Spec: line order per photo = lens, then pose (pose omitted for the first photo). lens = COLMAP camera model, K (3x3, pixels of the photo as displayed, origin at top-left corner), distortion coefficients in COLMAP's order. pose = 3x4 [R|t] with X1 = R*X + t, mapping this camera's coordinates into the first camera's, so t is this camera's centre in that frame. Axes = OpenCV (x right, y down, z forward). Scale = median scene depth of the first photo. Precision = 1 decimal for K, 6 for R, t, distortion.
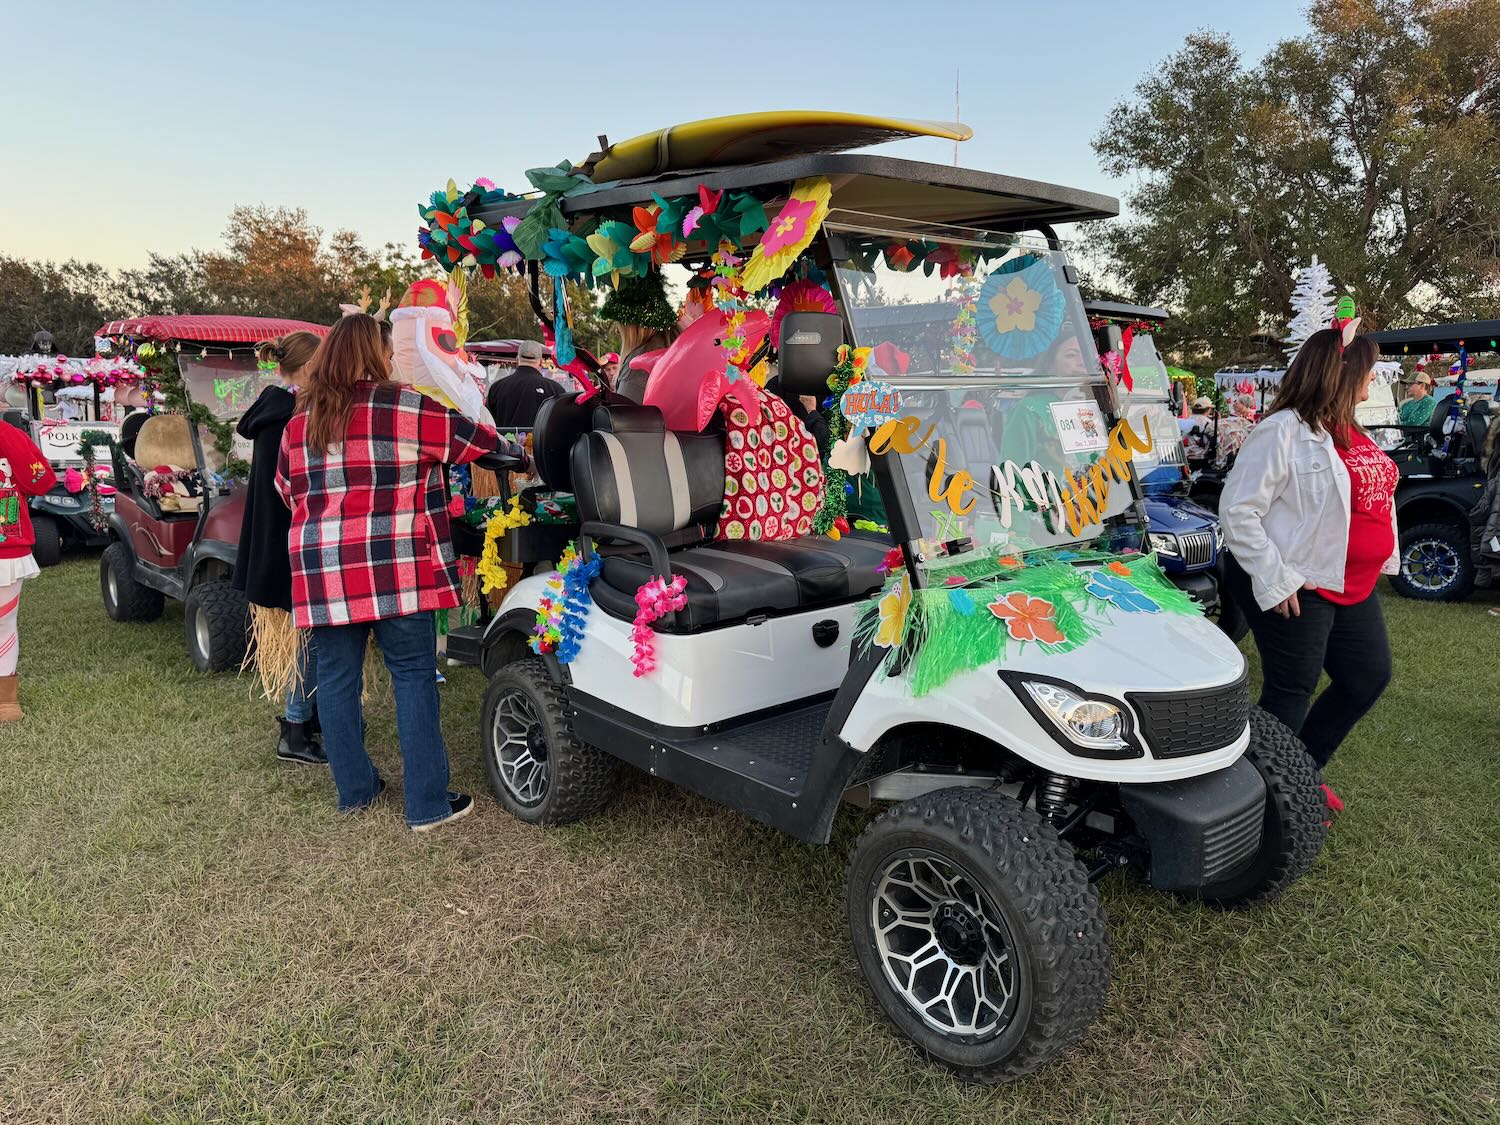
lens RADIAL K [[1047.3, 0, 752.7], [0, 1047.3, 559.1], [0, 0, 1]] dist [0.025729, -0.029148]
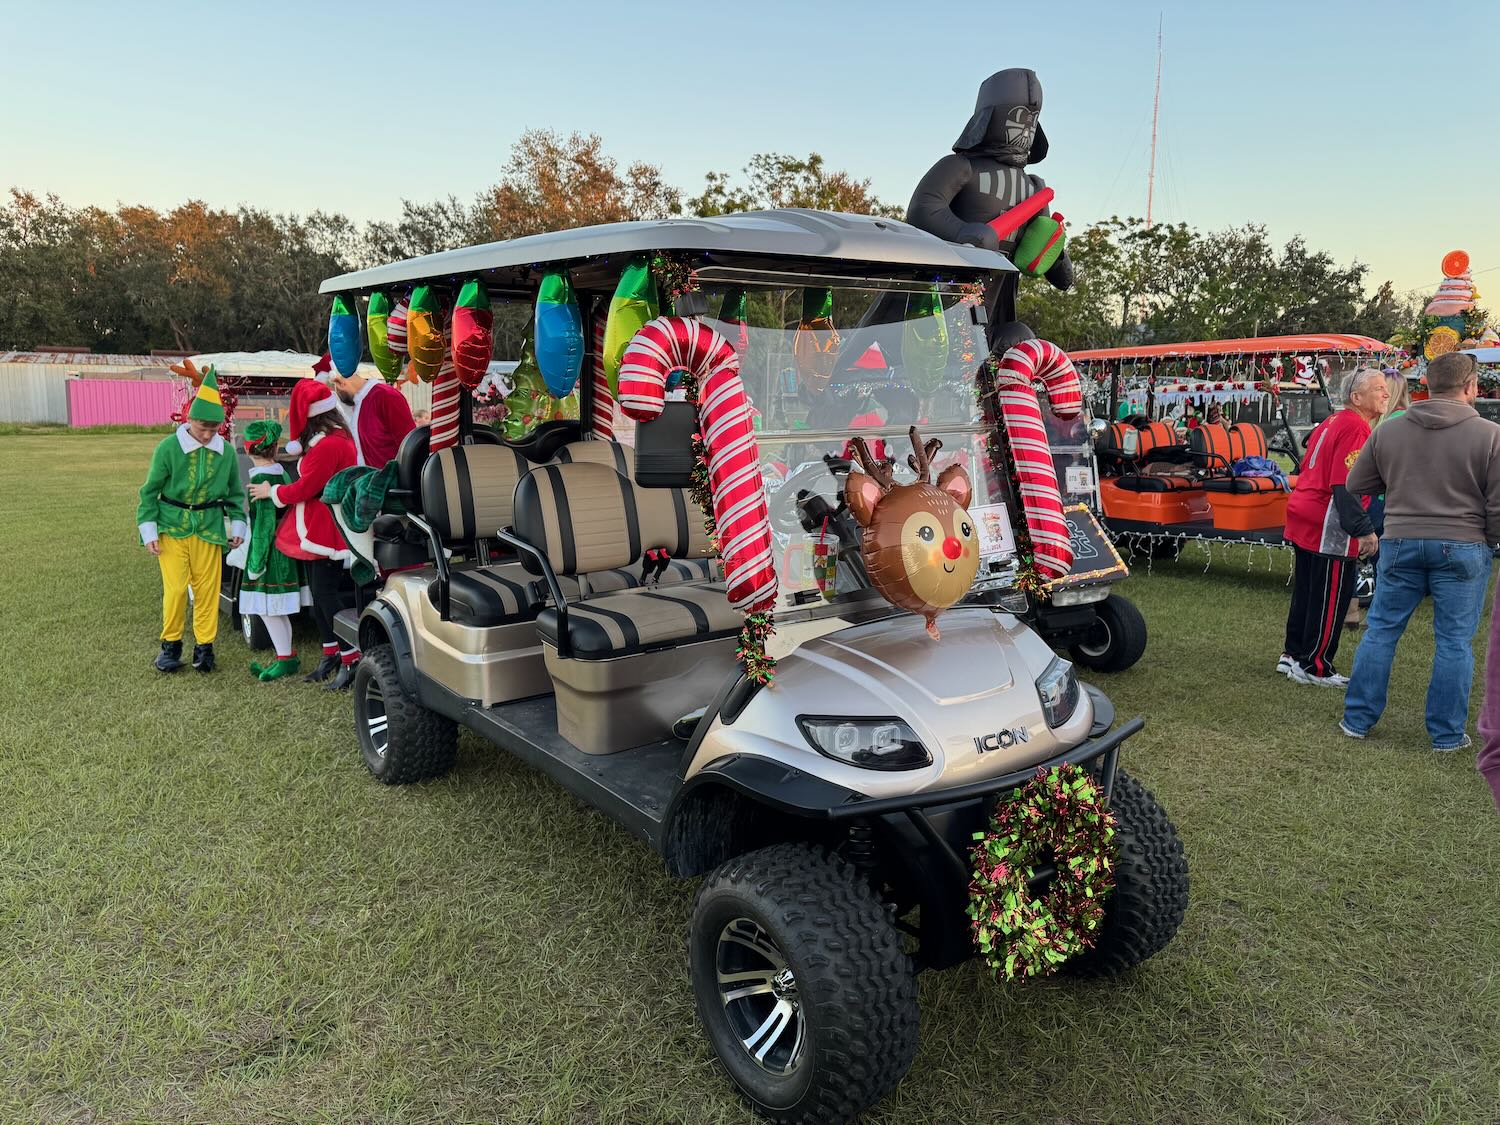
lens RADIAL K [[1047.3, 0, 750.5], [0, 1047.3, 559.2], [0, 0, 1]] dist [0.025729, -0.029148]
pose [[0.990101, 0.026082, -0.137911, -0.166365], [-0.022623, 0.999390, 0.026587, -0.027170], [0.138521, -0.023204, 0.990088, 0.181505]]
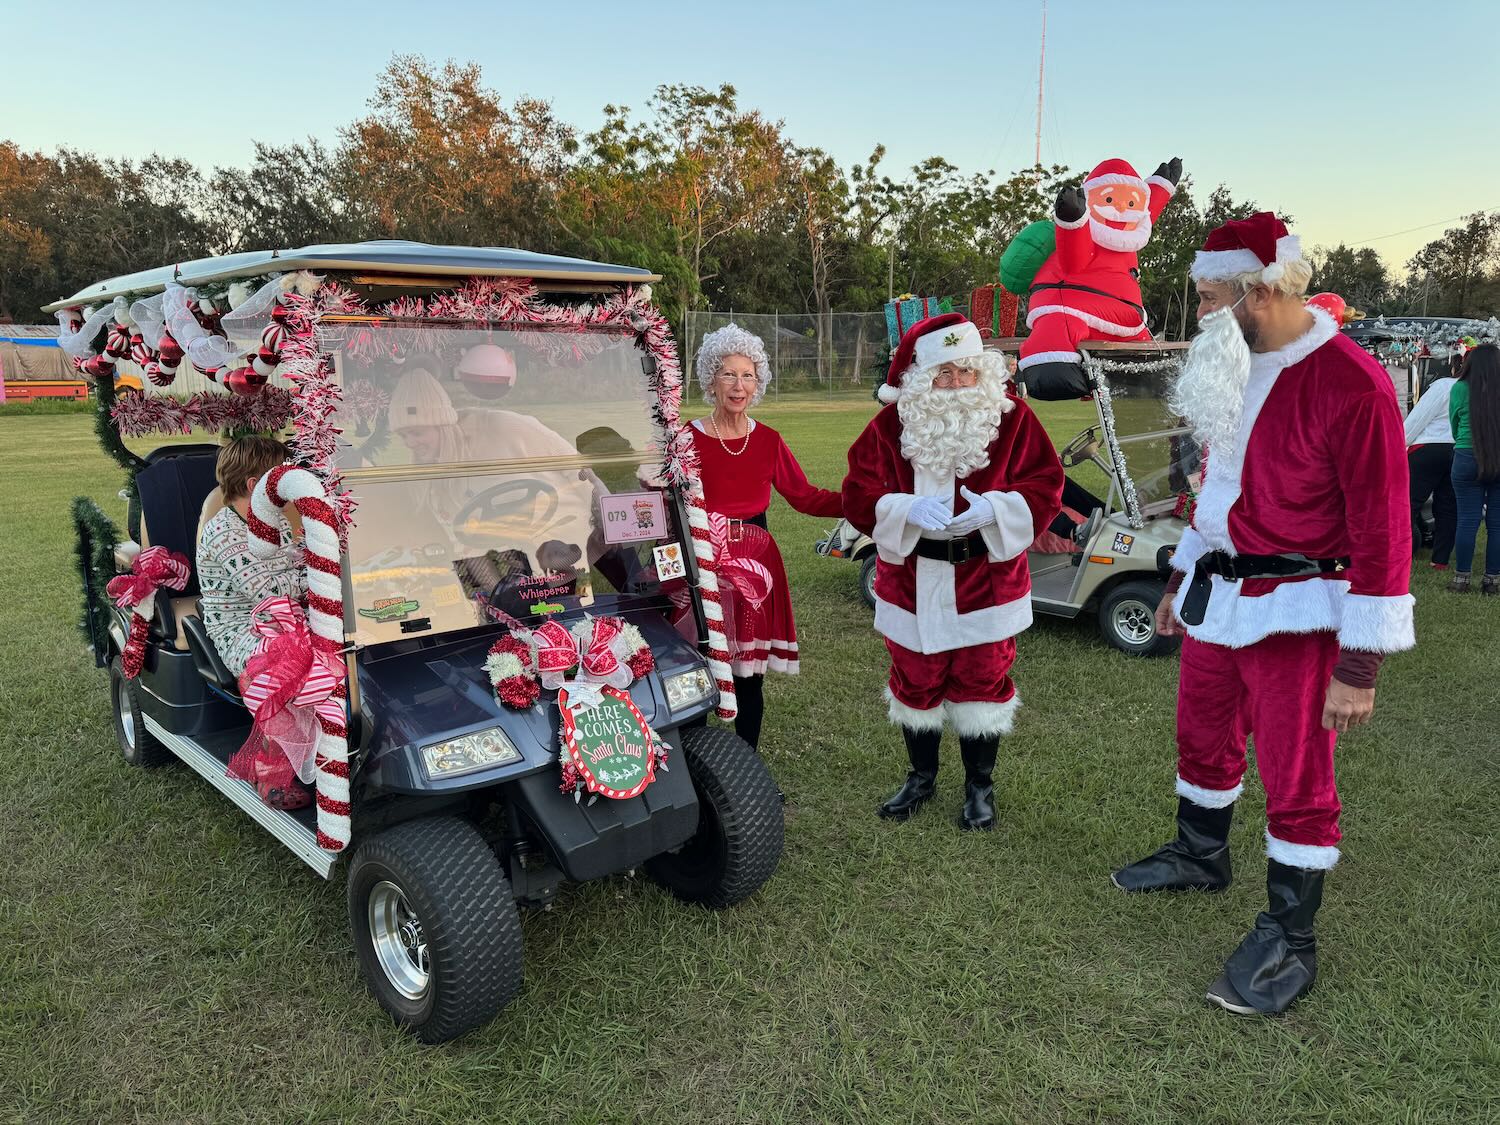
lens RADIAL K [[1047.3, 0, 748.5], [0, 1047.3, 558.4], [0, 0, 1]] dist [0.025729, -0.029148]
pose [[0.998968, -0.000984, -0.045412, -0.185776], [0.003620, 0.998310, 0.058000, -0.035289], [0.045279, -0.058105, 0.997283, 0.245750]]
